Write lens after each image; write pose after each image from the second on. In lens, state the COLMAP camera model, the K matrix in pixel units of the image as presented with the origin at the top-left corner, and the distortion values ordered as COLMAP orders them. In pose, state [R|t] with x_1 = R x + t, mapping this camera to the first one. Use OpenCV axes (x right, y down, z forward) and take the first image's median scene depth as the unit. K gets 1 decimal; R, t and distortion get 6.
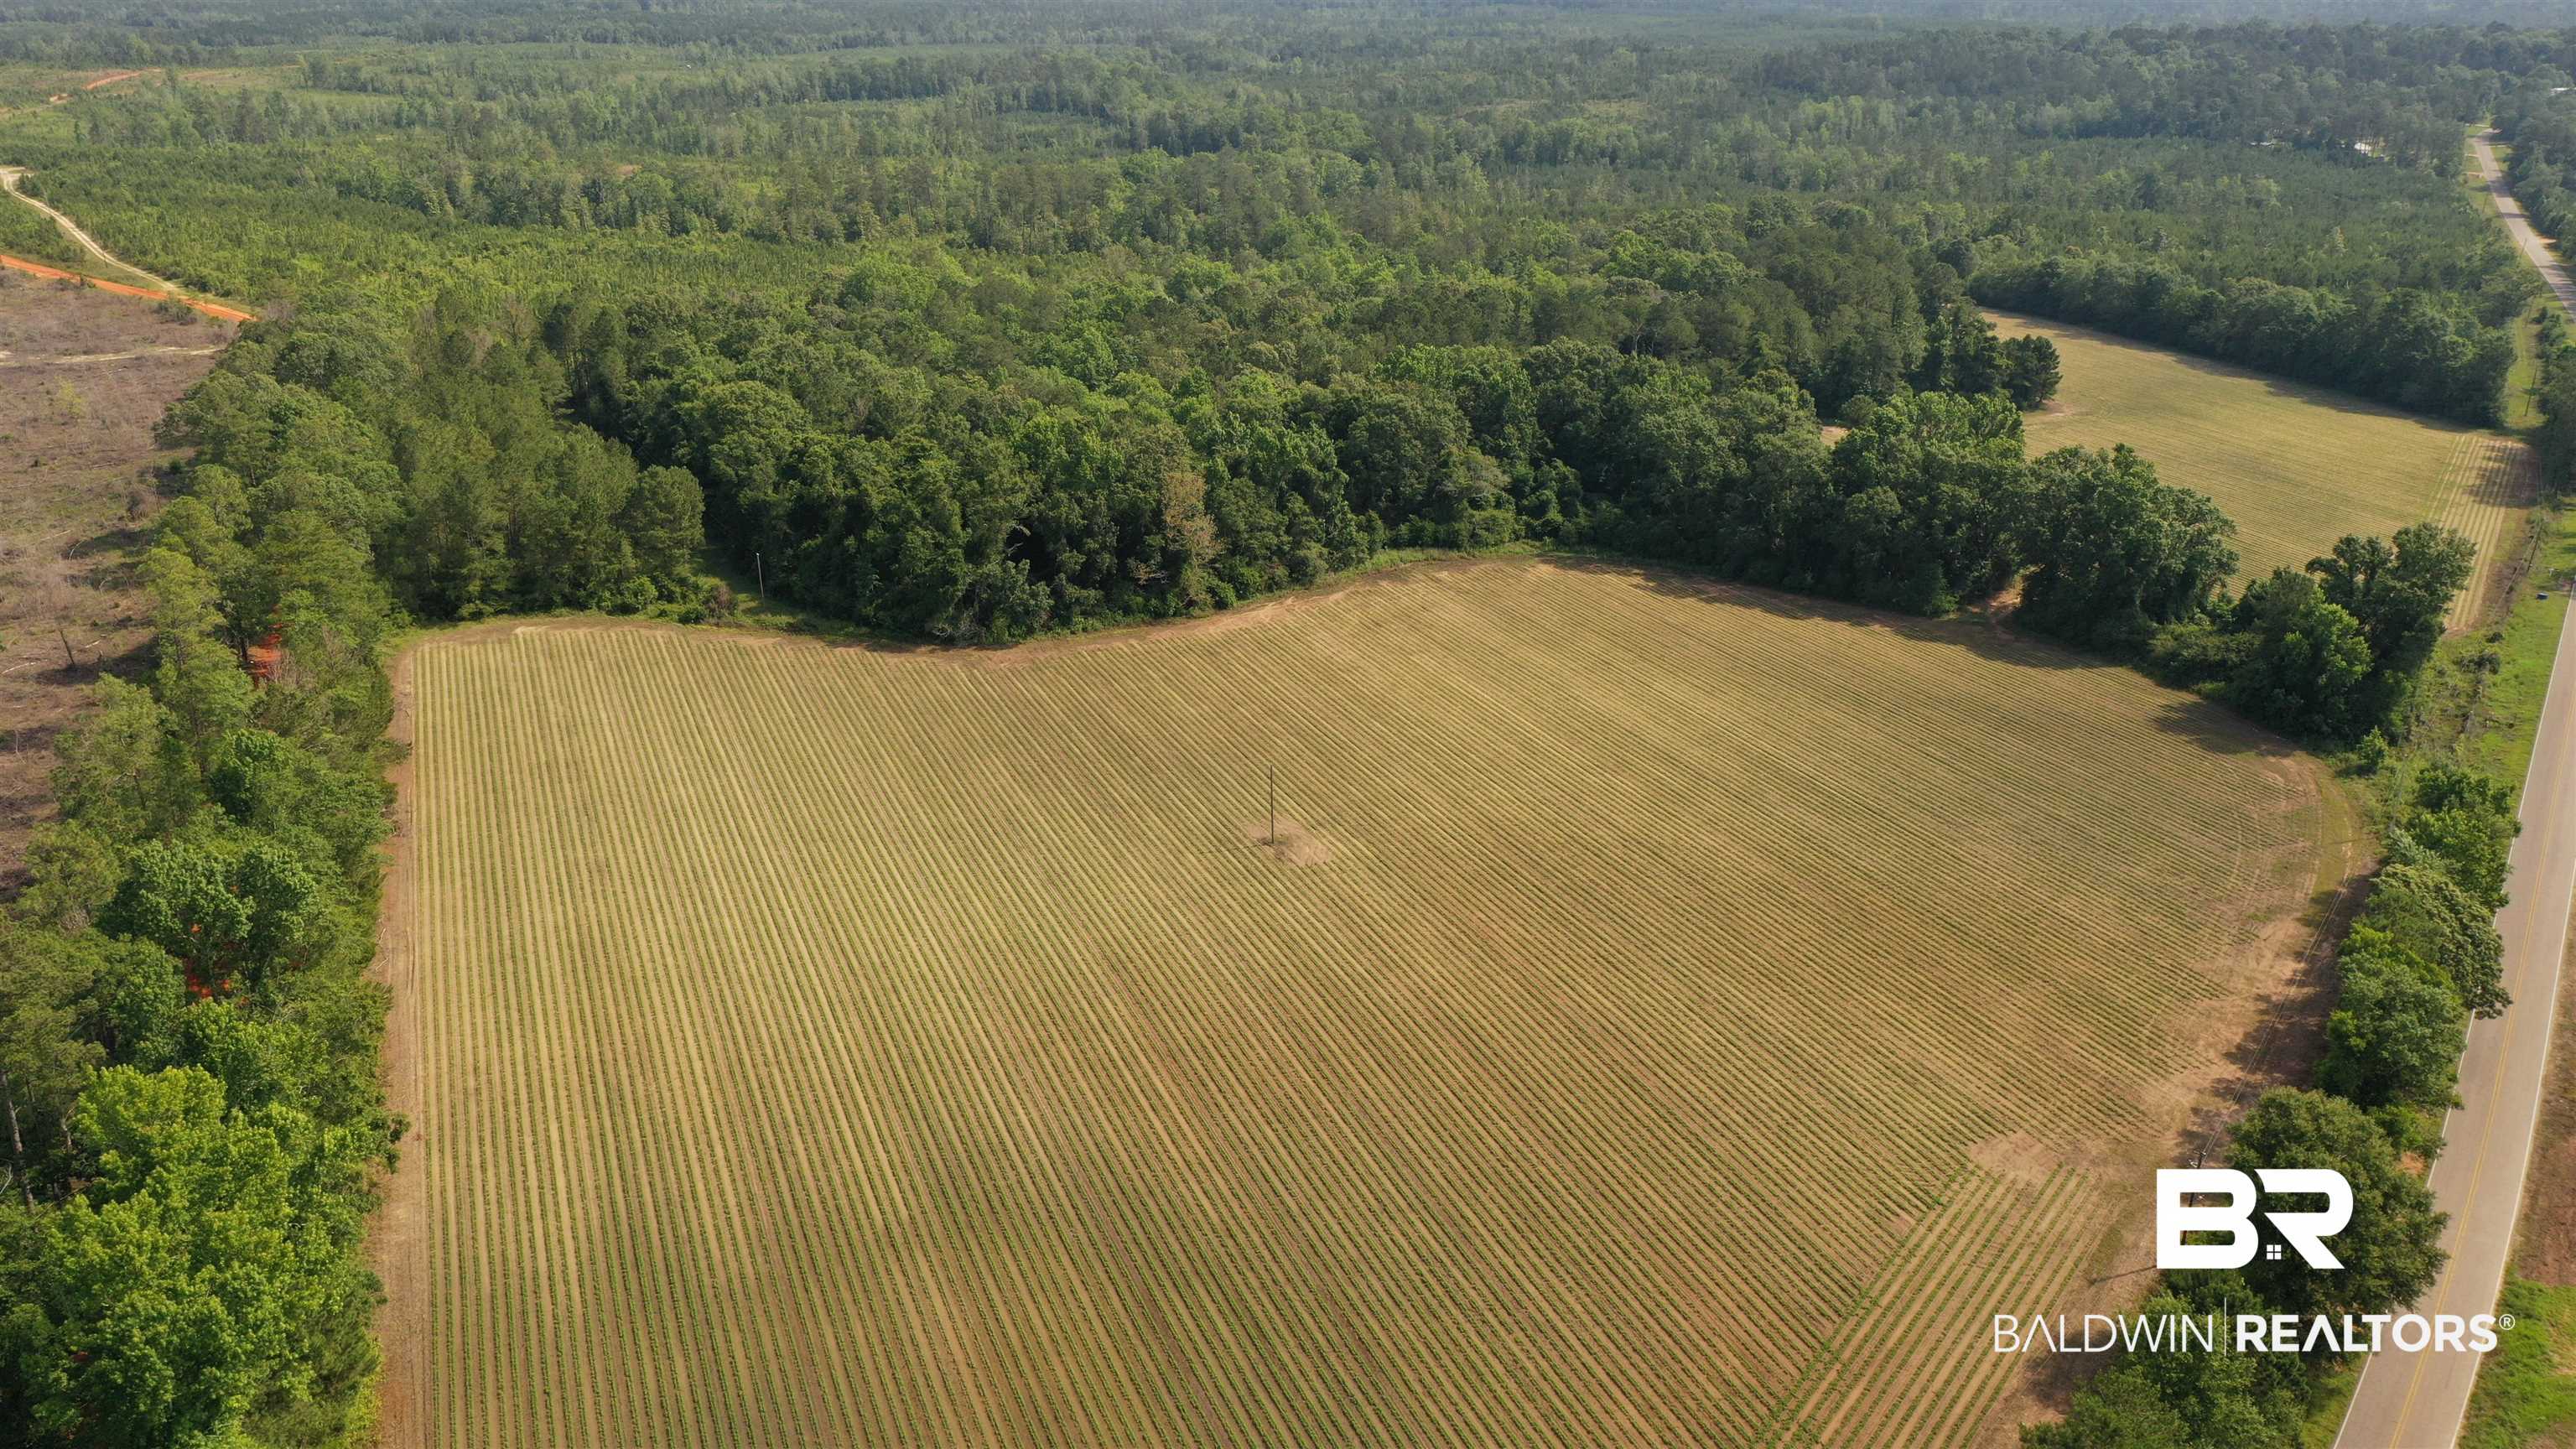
lens RADIAL K [[2046.0, 0, 1283.2], [0, 2046.0, 718.2], [0, 0, 1]] dist [0.019107, 0.004083]
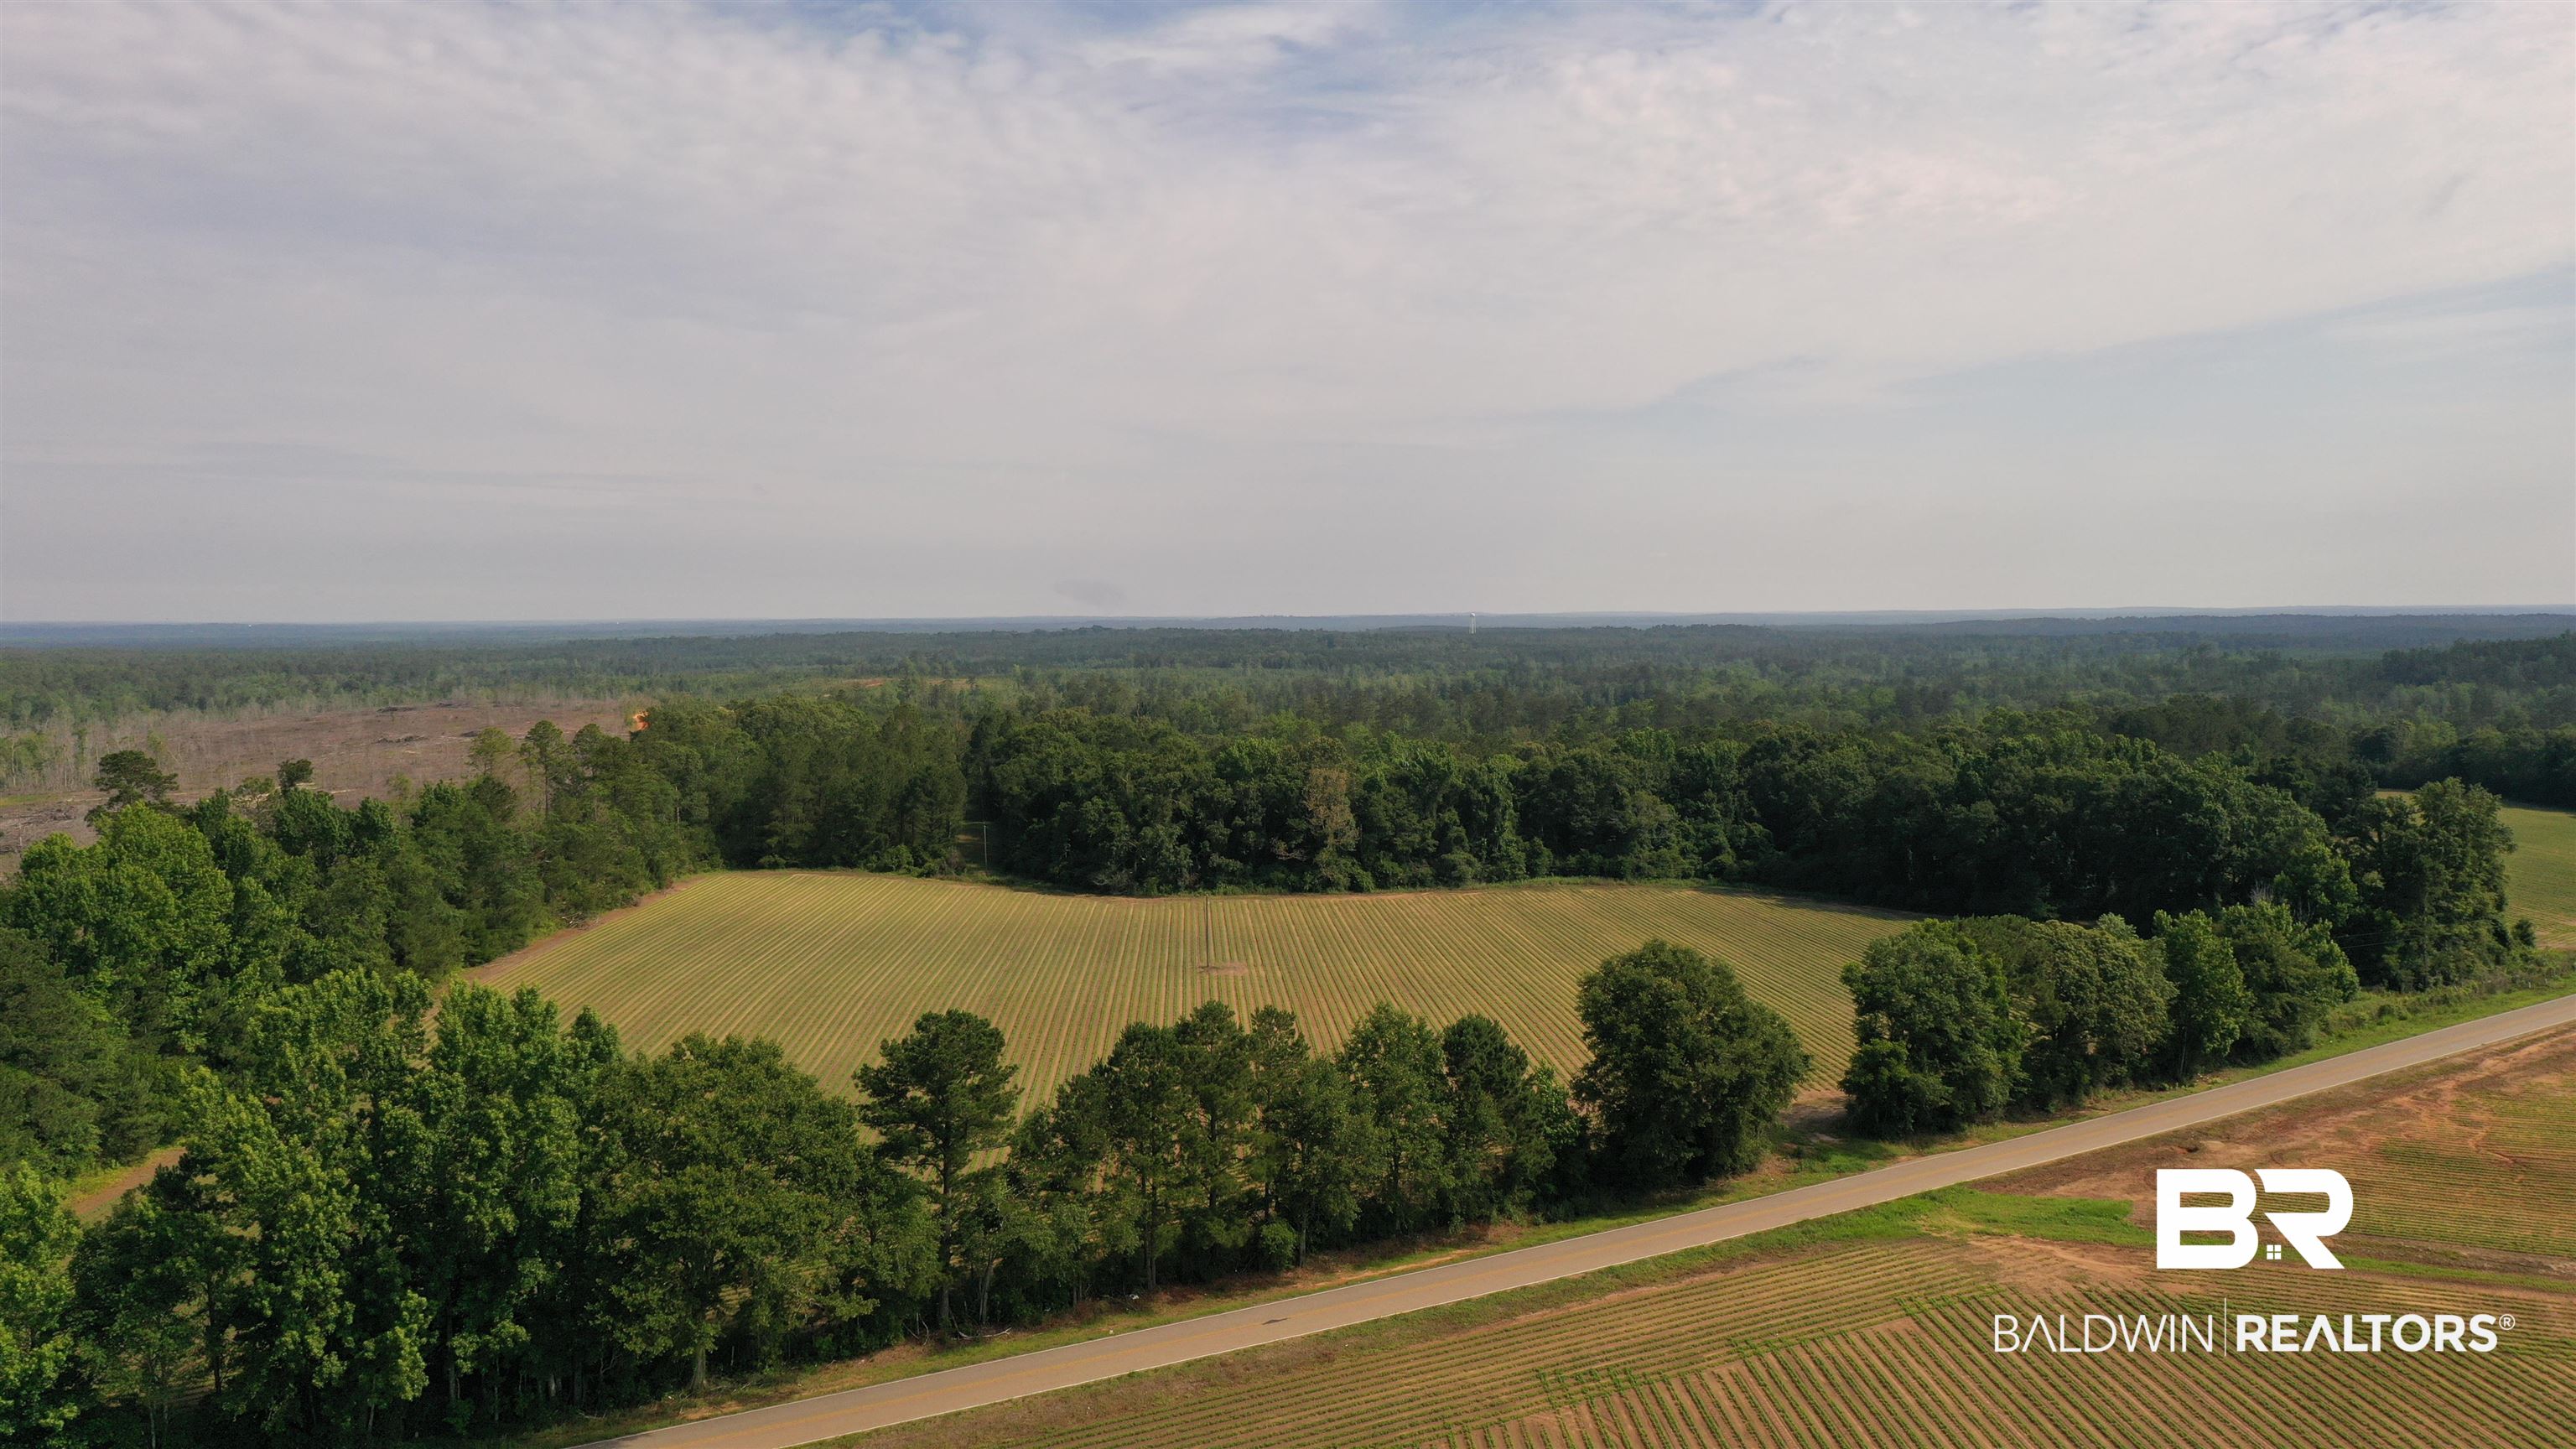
lens RADIAL K [[2046.0, 0, 1285.7], [0, 2046.0, 718.1], [0, 0, 1]] dist [0.019107, 0.004083]
pose [[0.943586, 0.007166, -0.331050, 0.305222], [-0.110163, 0.949609, -0.293439, 0.190818], [0.312265, 0.313354, 0.896827, -0.048471]]
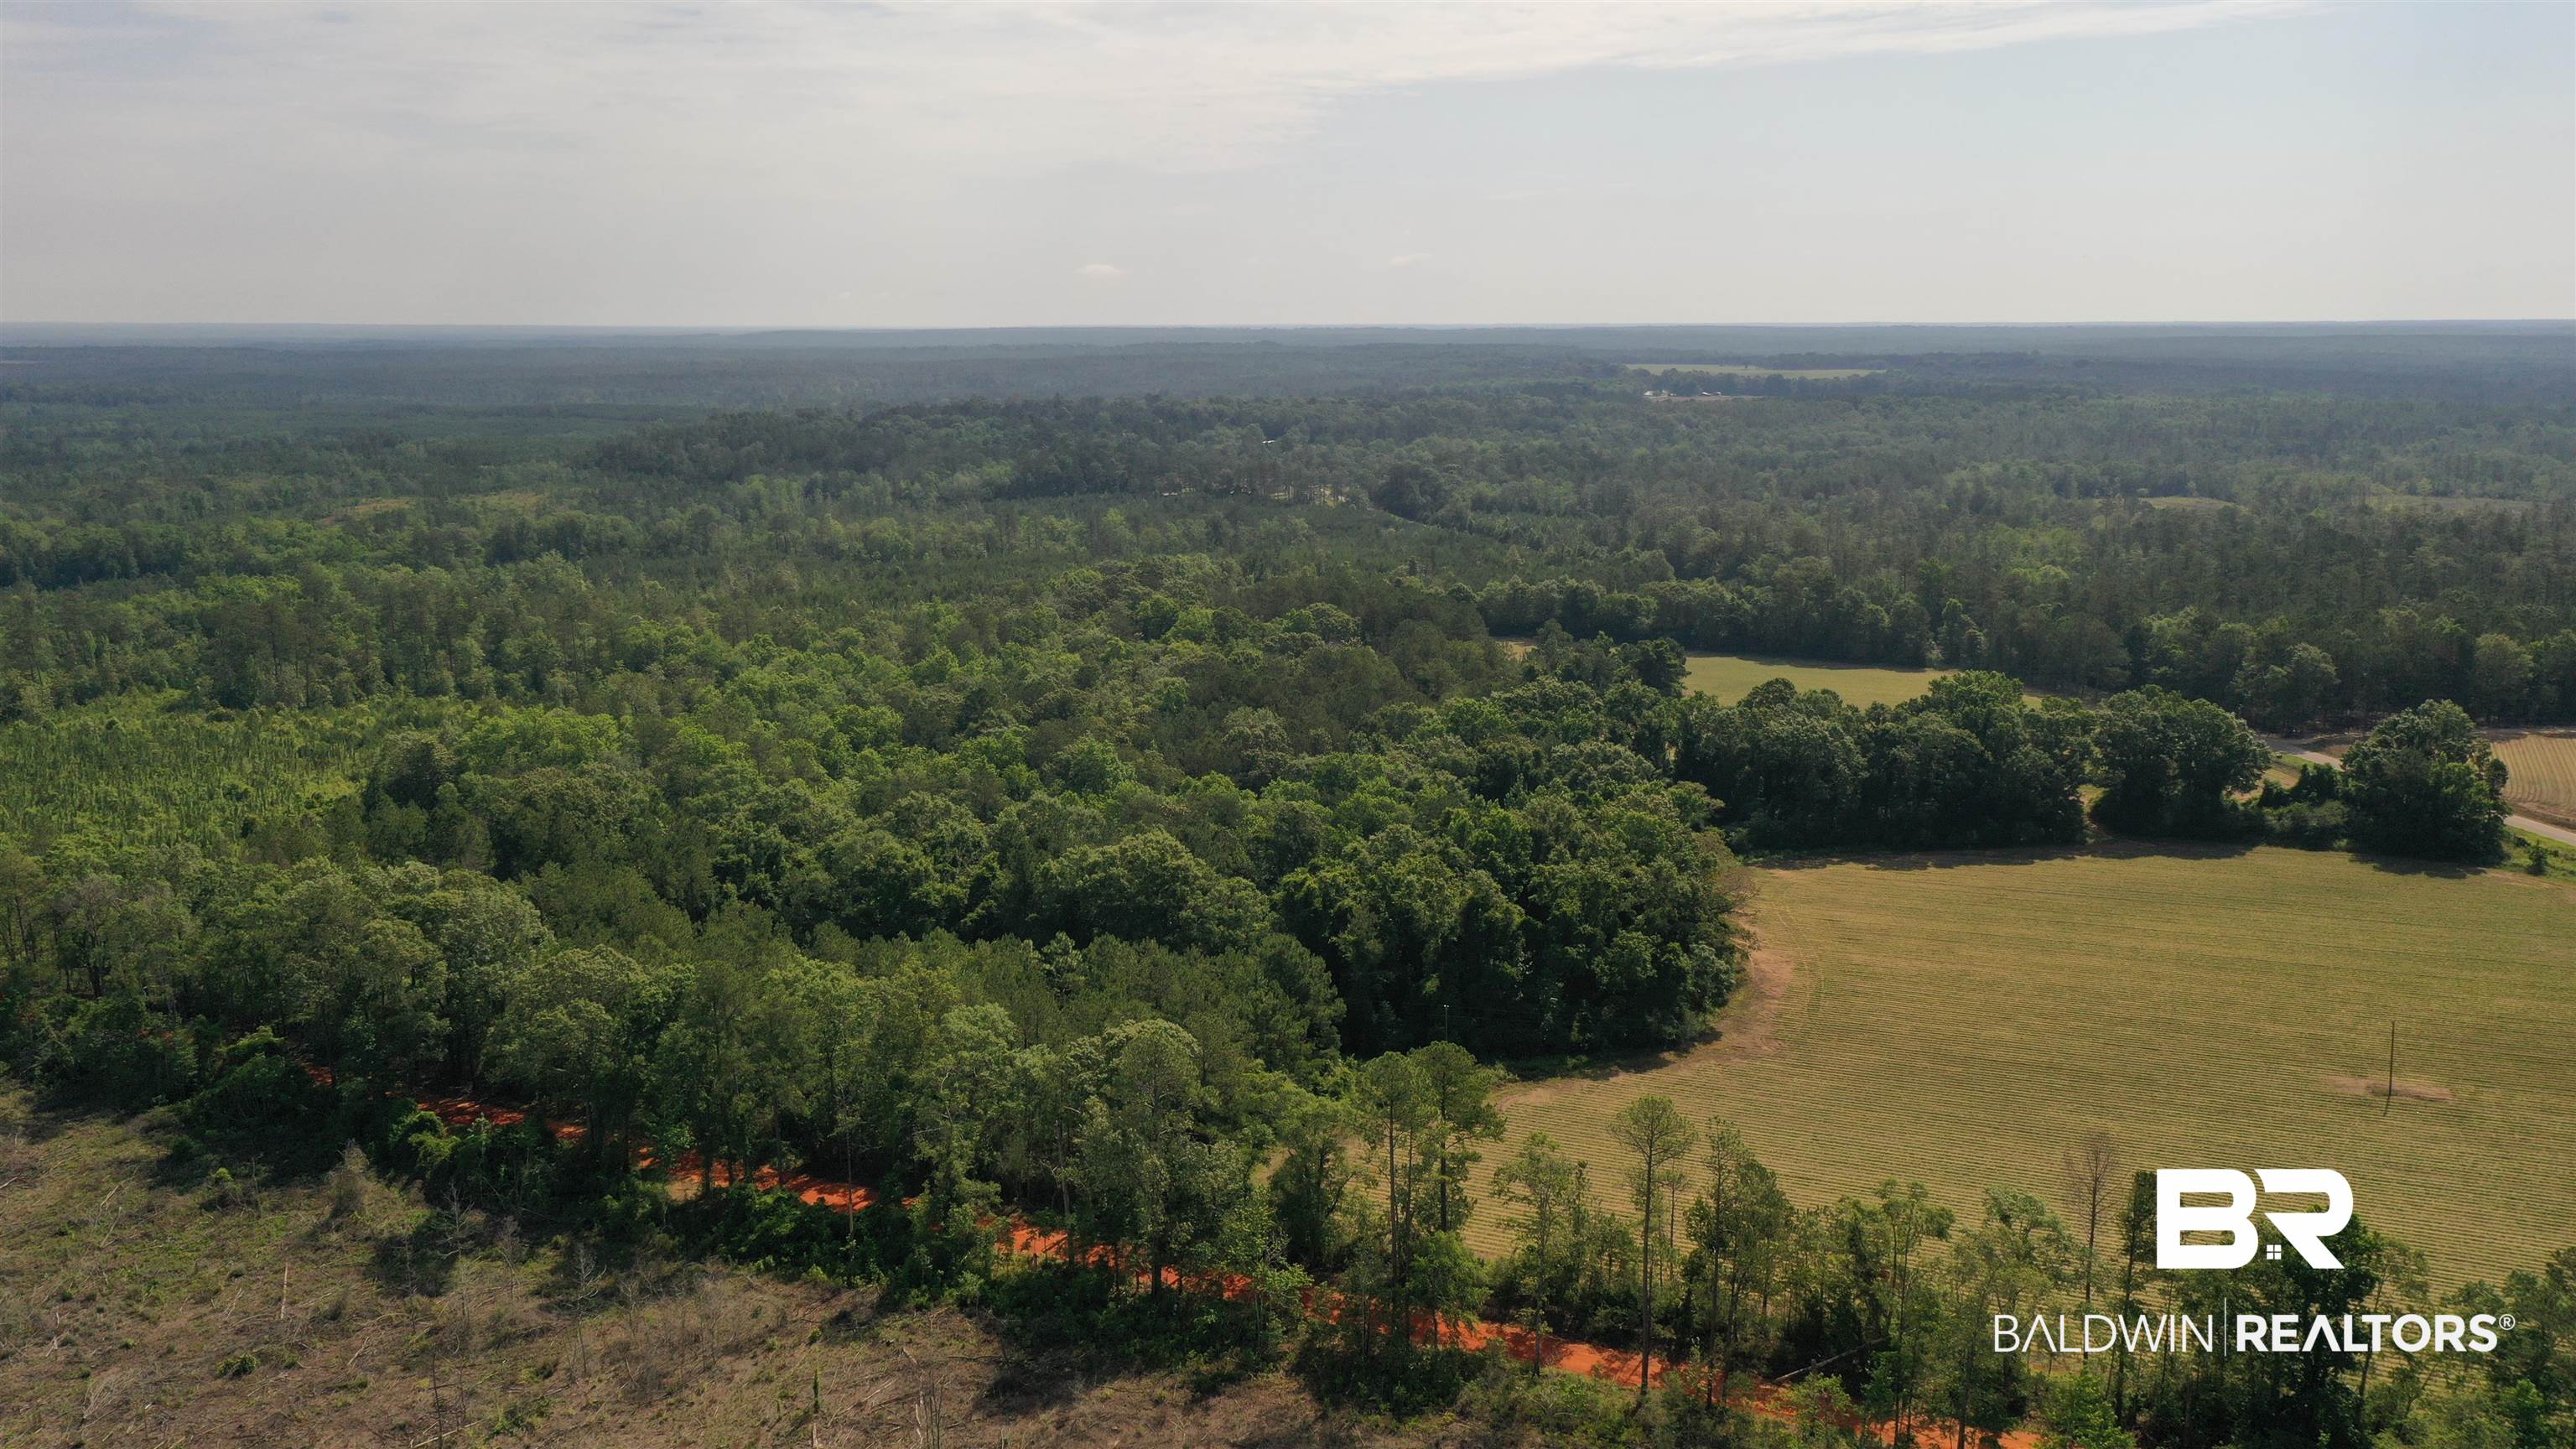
lens RADIAL K [[2046.0, 0, 1307.1], [0, 2046.0, 707.9], [0, 0, 1]] dist [0.019107, 0.004083]
pose [[0.734893, -0.131096, 0.665392, -0.838048], [0.248449, 0.964971, -0.084280, -0.139965], [-0.631035, 0.227253, 0.741721, 0.362737]]
